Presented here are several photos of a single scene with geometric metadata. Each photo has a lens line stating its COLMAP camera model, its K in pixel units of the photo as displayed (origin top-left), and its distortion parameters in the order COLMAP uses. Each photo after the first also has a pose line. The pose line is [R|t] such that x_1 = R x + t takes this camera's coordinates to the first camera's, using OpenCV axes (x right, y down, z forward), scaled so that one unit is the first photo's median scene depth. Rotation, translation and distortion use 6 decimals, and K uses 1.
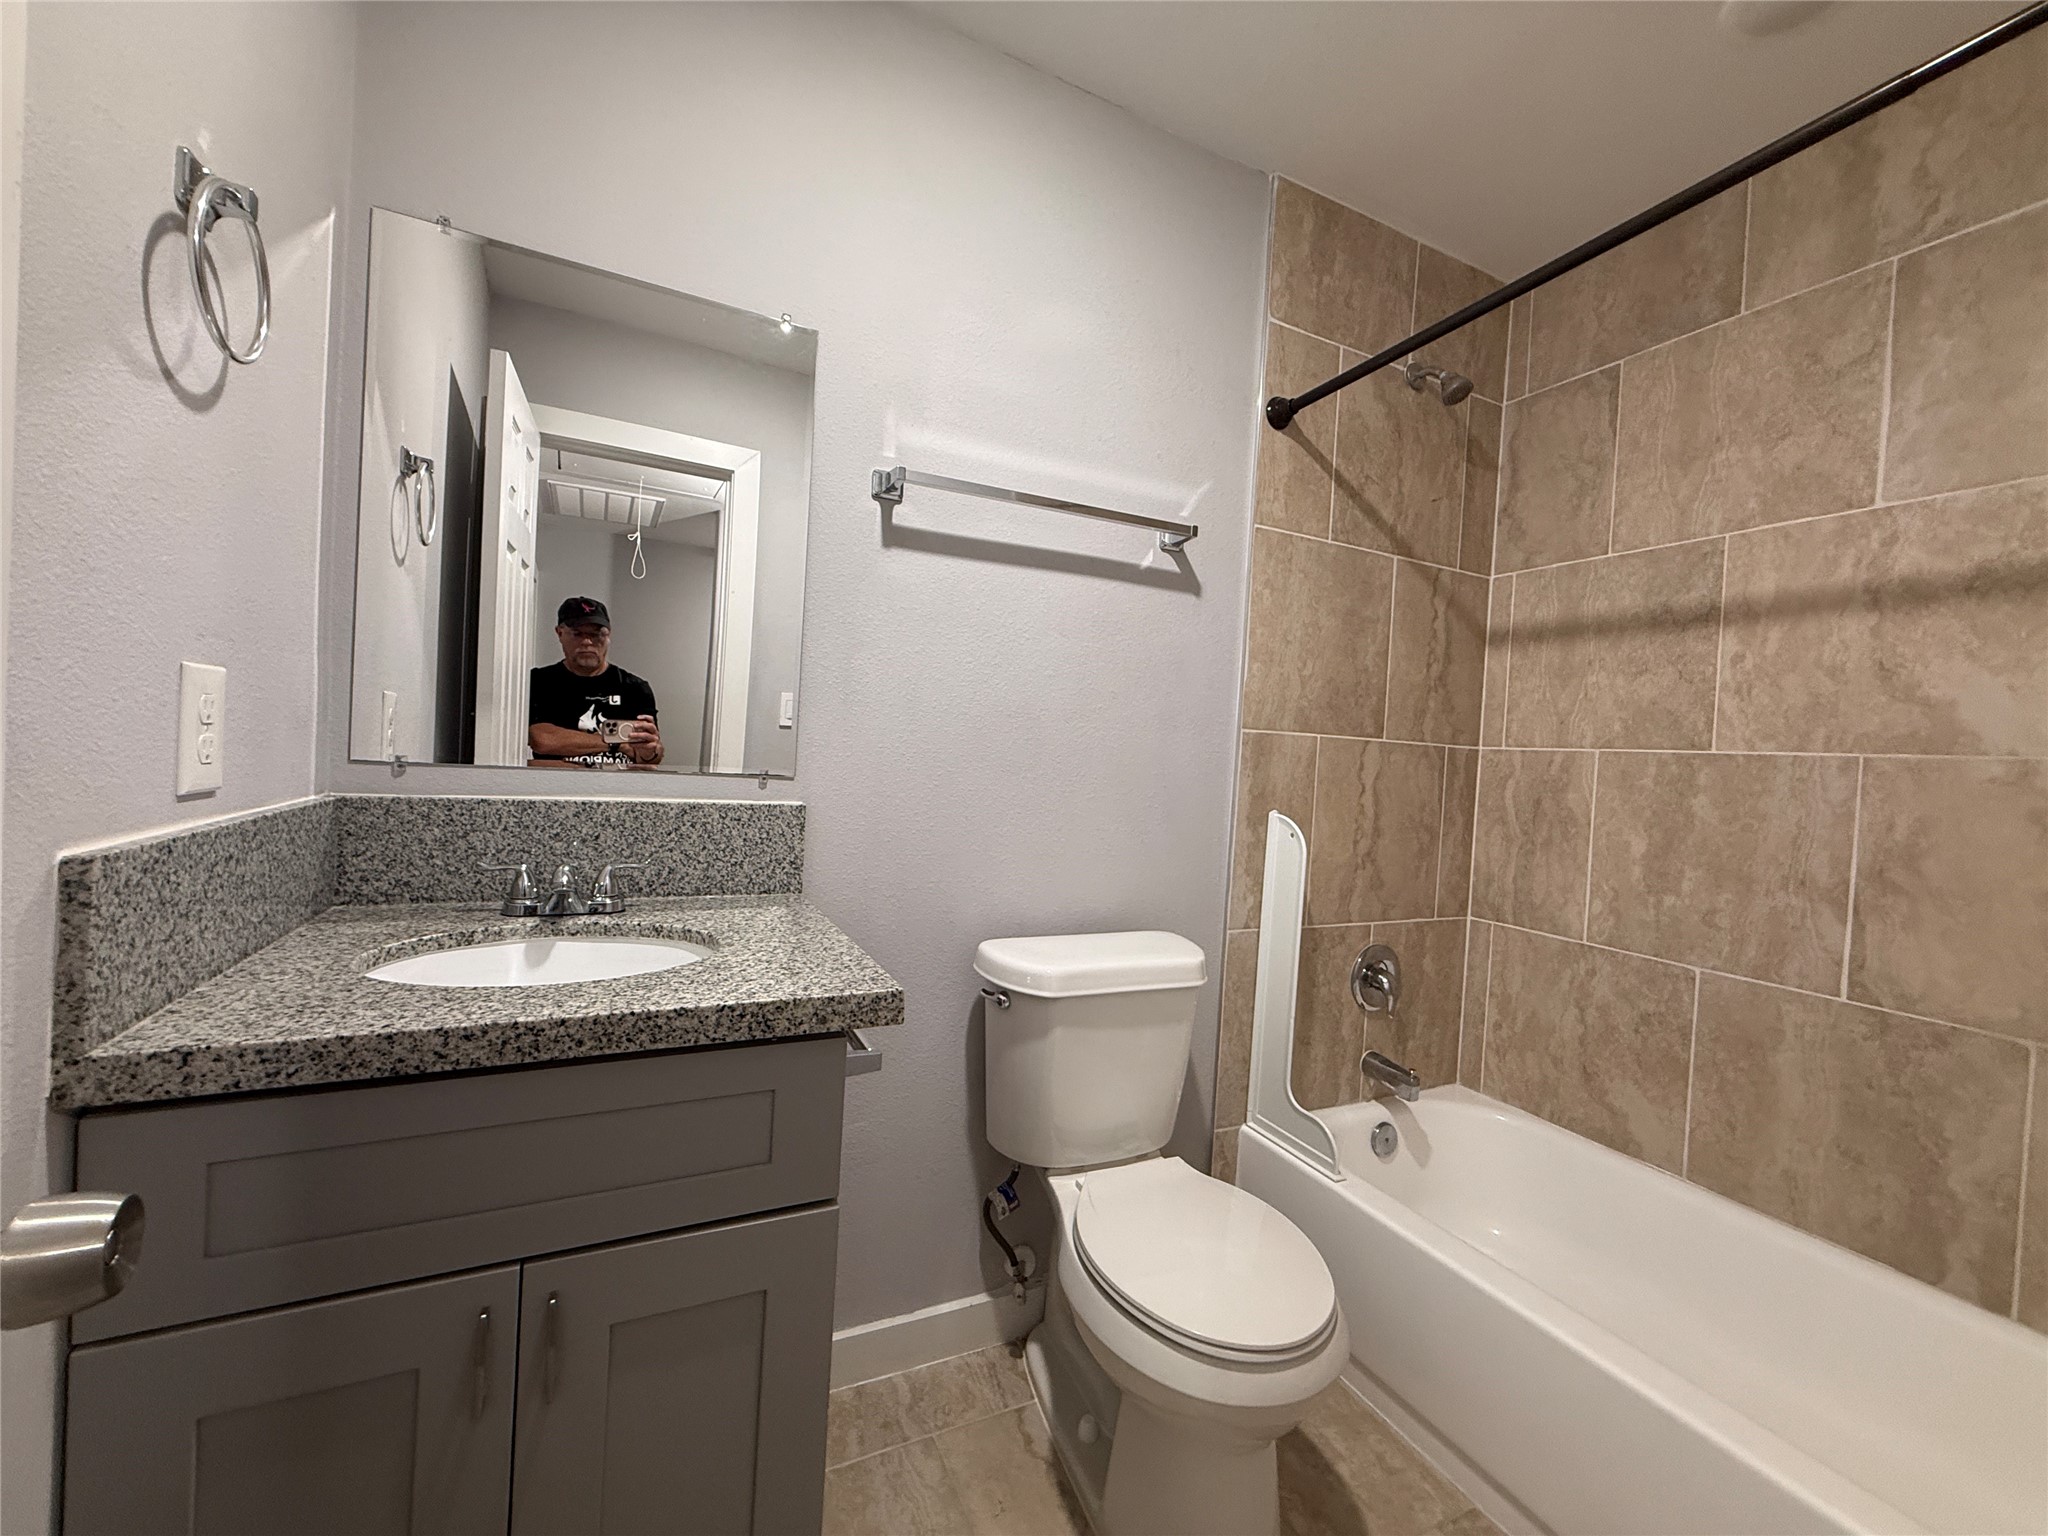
lens RADIAL K [[821.7, 0, 1024.4], [0, 821.7, 765.3], [0, 0, 1]] dist [0.000983, -0.000085]
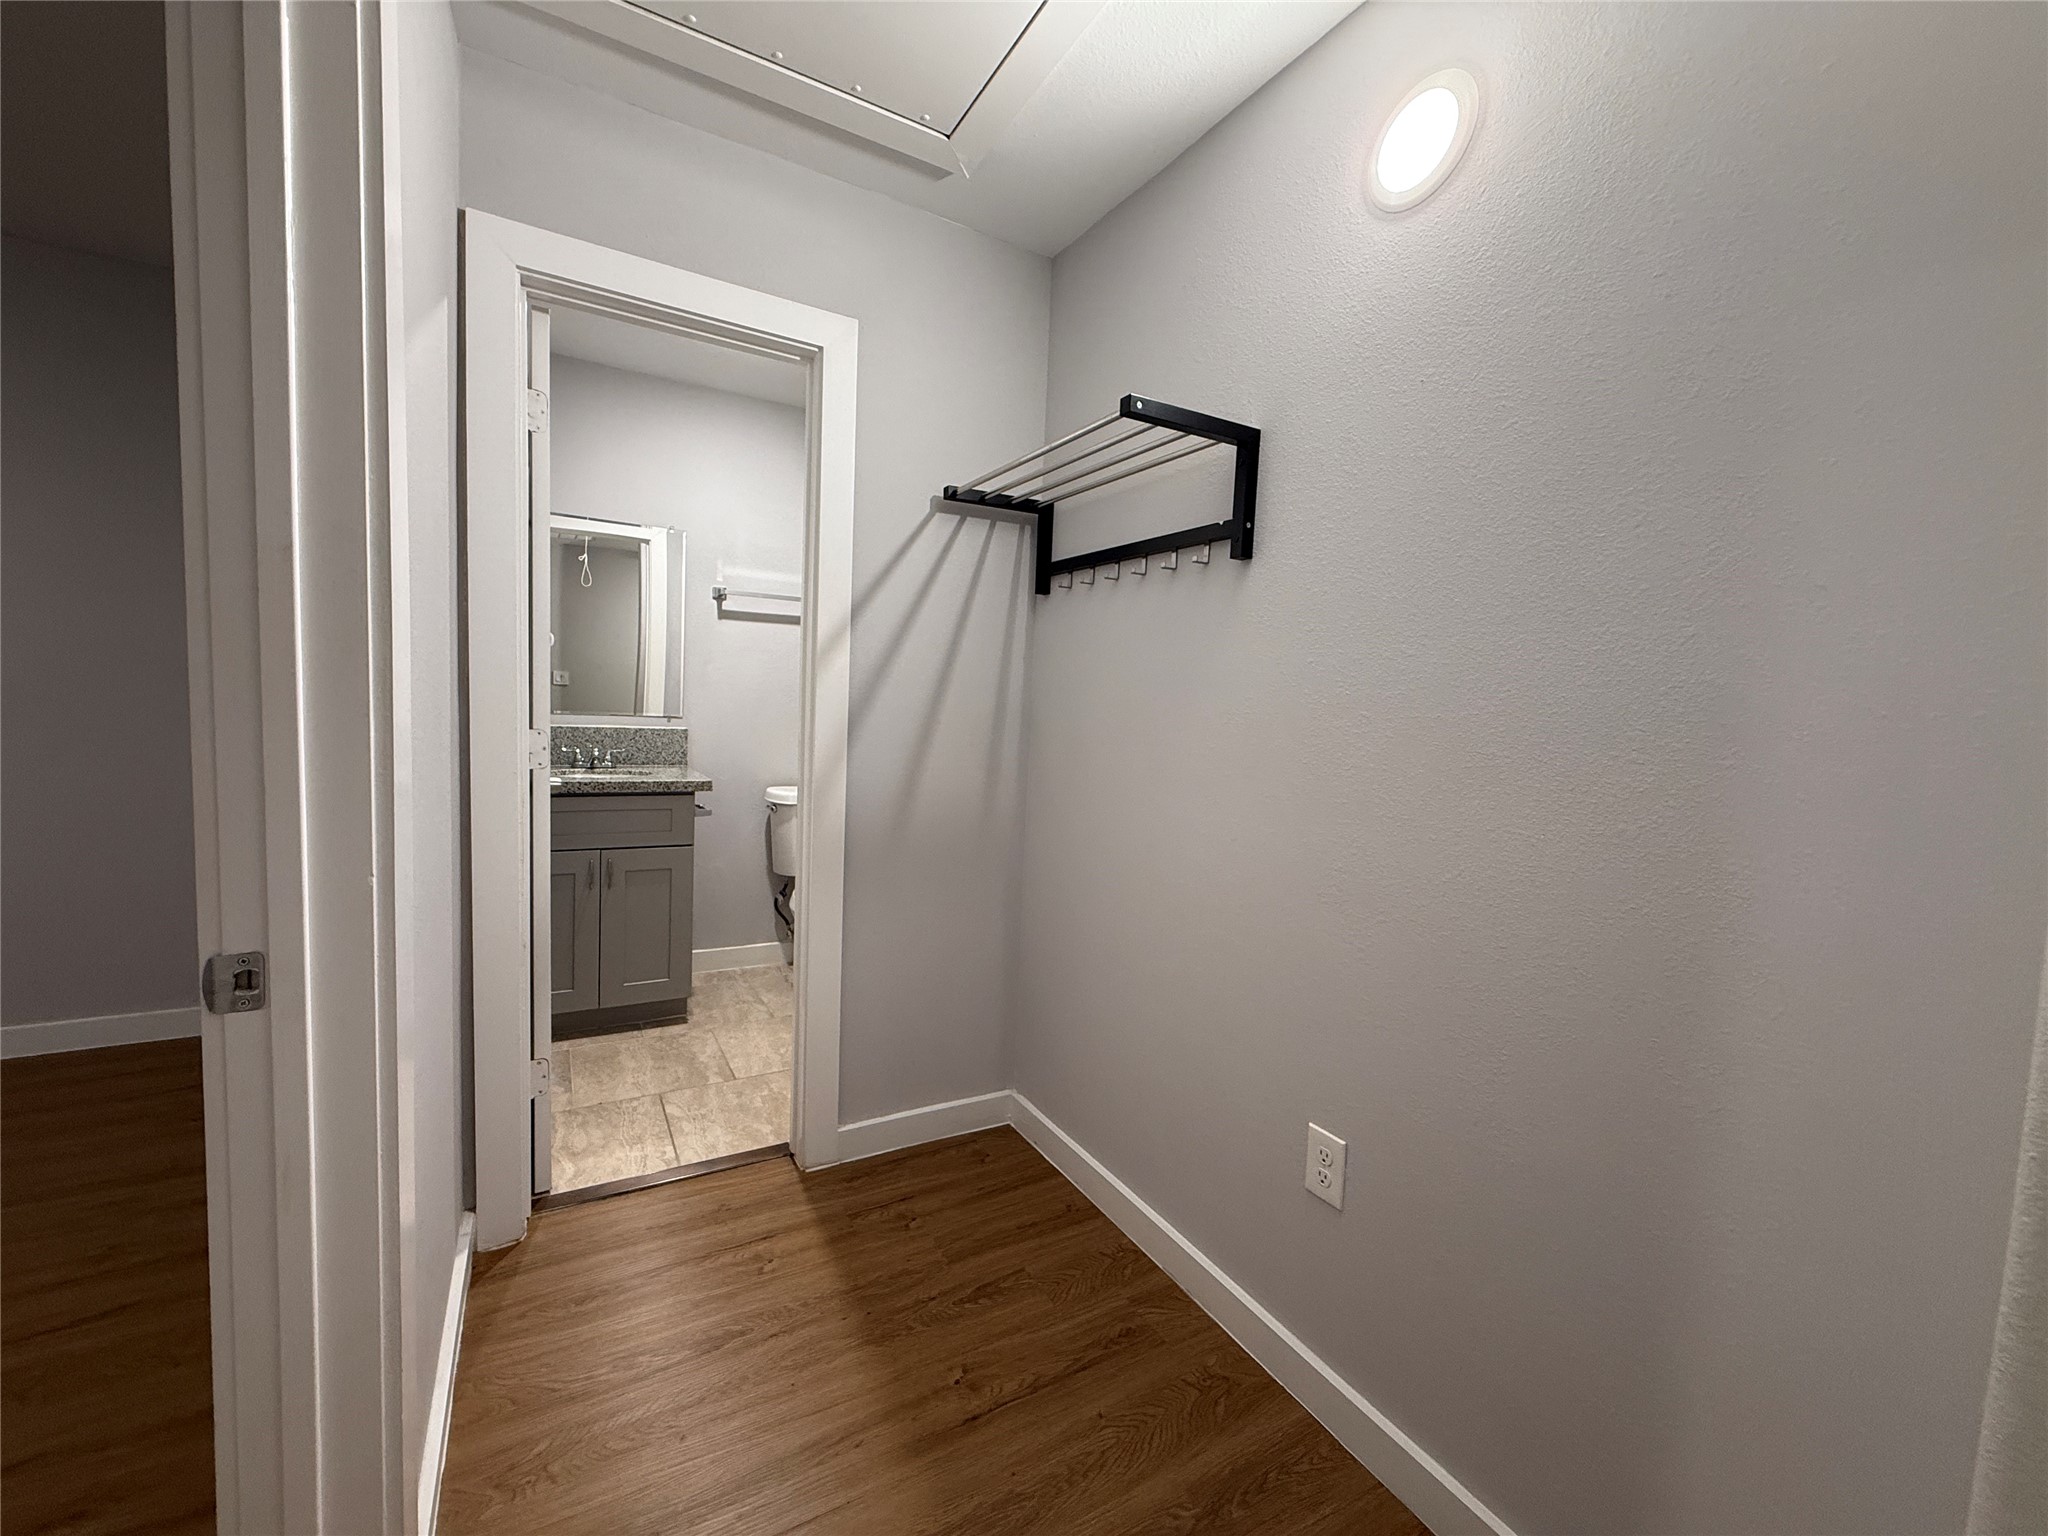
lens RADIAL K [[821.7, 0, 1025.9], [0, 821.7, 770.9], [0, 0, 1]] dist [0.000983, -0.000085]
pose [[0.997002, -0.011250, 0.076553, 0.546468], [0.005702, 0.997367, 0.072299, 0.001907], [-0.077164, -0.071646, 0.994441, -1.509988]]
